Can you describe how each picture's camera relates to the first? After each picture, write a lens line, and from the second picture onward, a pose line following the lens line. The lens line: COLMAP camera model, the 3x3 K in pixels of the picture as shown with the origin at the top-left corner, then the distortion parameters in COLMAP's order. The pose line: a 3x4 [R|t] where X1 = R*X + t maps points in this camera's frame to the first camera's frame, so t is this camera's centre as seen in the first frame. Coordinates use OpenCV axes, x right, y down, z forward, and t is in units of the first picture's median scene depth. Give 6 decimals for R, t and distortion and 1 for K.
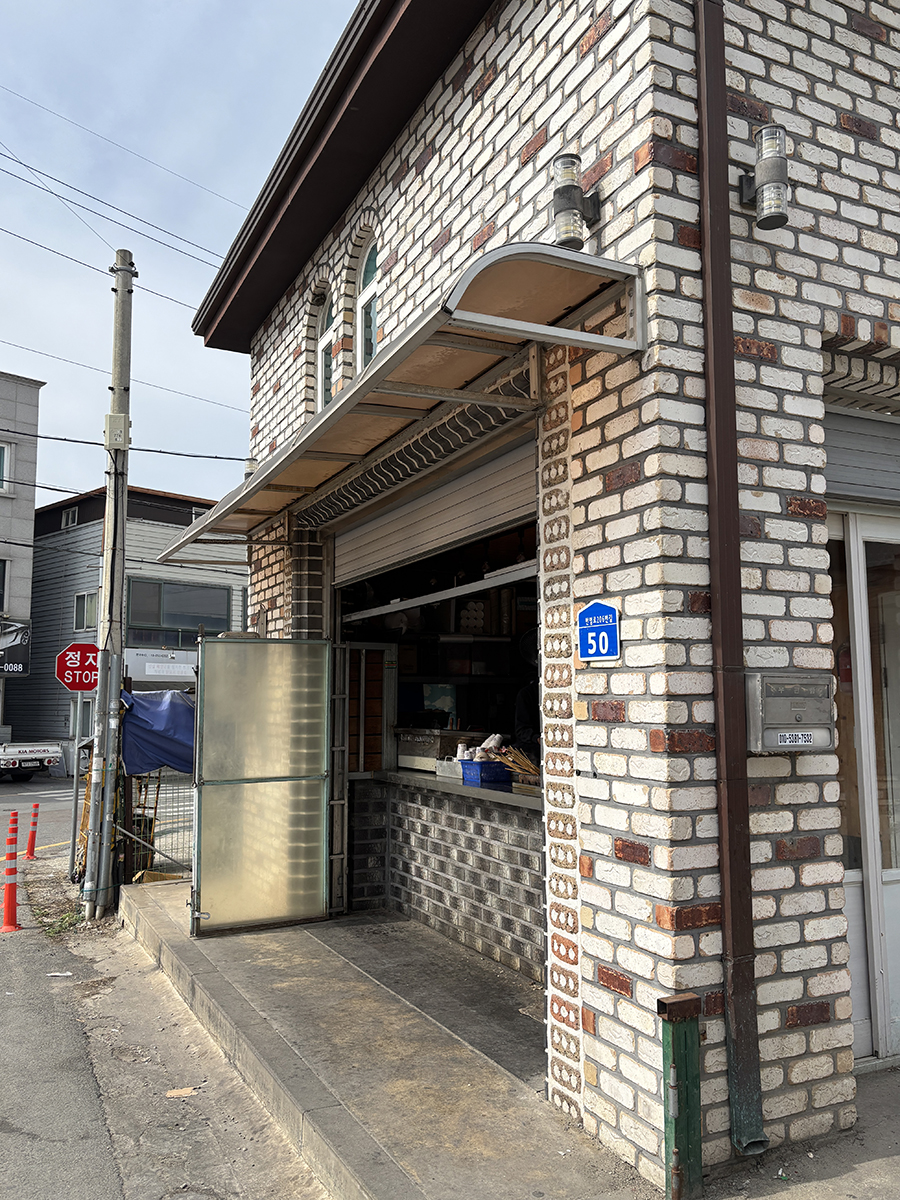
lens RADIAL K [[936.6, 0, 450.0], [0, 936.6, 600.0], [0, 0, 1]] dist [0.023844, -0.006640]
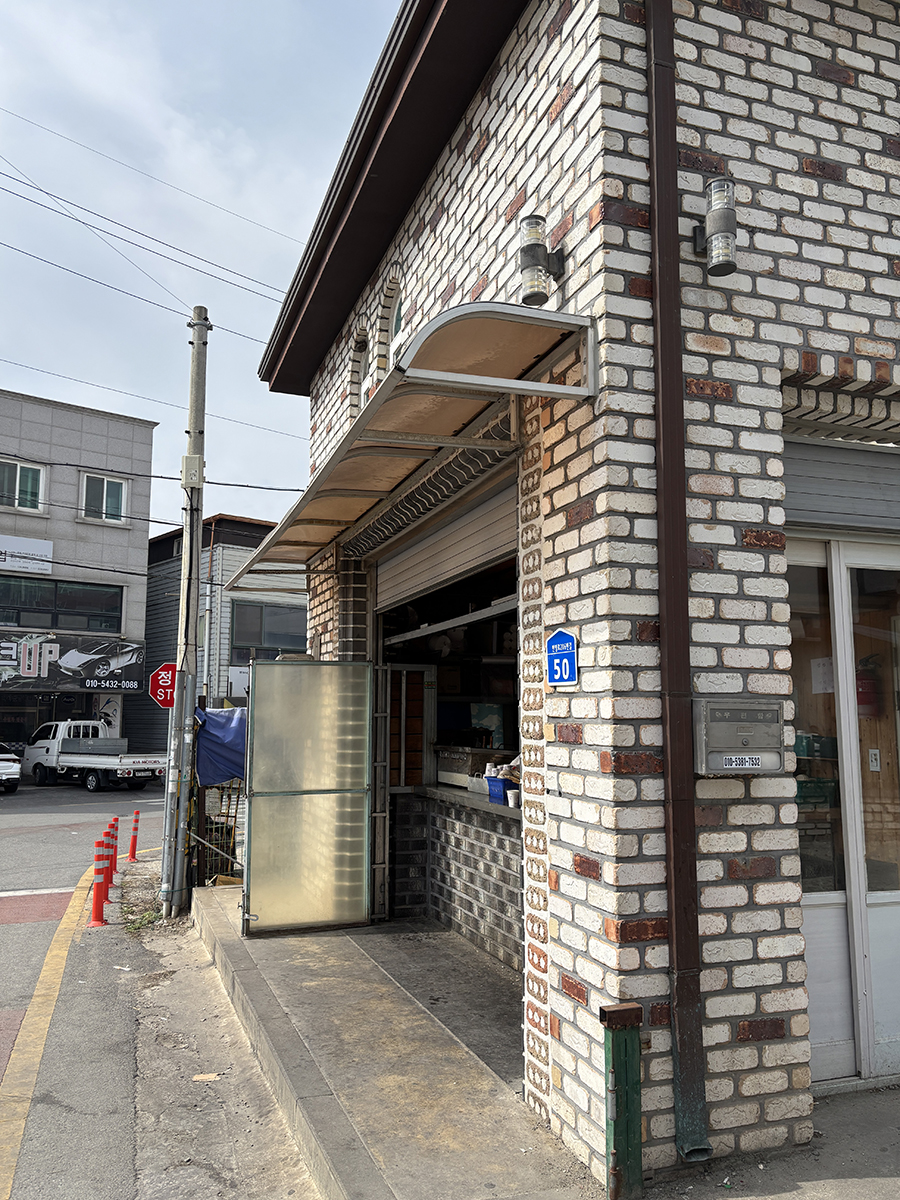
lens RADIAL K [[914.6, 0, 450.0], [0, 914.6, 600.0], [0, 0, 1]] dist [0.025190, -0.010634]
pose [[0.992448, -0.009458, -0.122297, 0.153314], [0.007150, 0.999788, -0.019305, -0.013042], [0.122454, 0.018285, 0.992306, -0.047058]]
